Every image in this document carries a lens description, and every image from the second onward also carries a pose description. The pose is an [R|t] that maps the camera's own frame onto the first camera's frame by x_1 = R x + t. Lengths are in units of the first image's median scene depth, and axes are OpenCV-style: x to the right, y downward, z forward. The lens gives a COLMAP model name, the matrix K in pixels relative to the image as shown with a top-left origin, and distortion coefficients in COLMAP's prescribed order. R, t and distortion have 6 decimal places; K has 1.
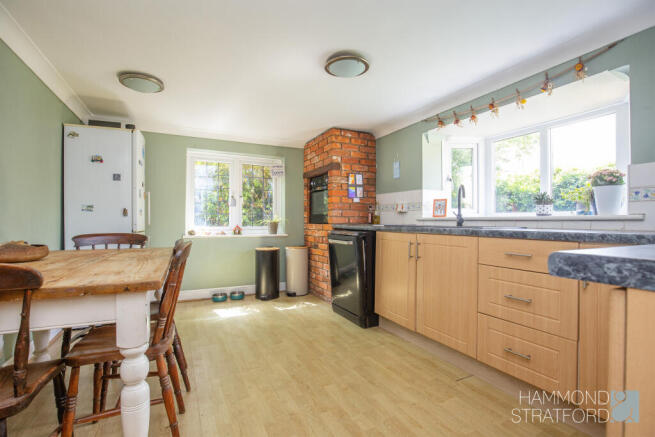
lens RADIAL K [[304.7, 0, 330.6], [0, 304.7, 218.9], [0, 0, 1]] dist [-0.017612, -0.000085]
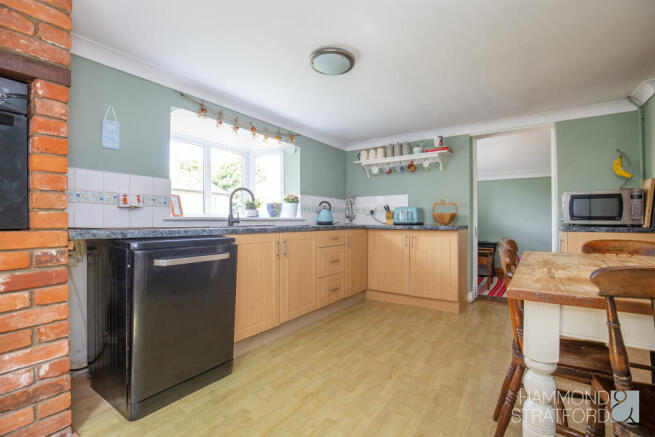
lens RADIAL K [[304.7, 0, 330.3], [0, 304.7, 220.0], [0, 0, 1]] dist [-0.017612, -0.000085]
pose [[-0.490178, -0.001750, 0.871621, -0.719356], [-0.005641, 0.999983, -0.001165, 0.003473], [-0.871604, -0.005488, -0.490180, 1.335273]]
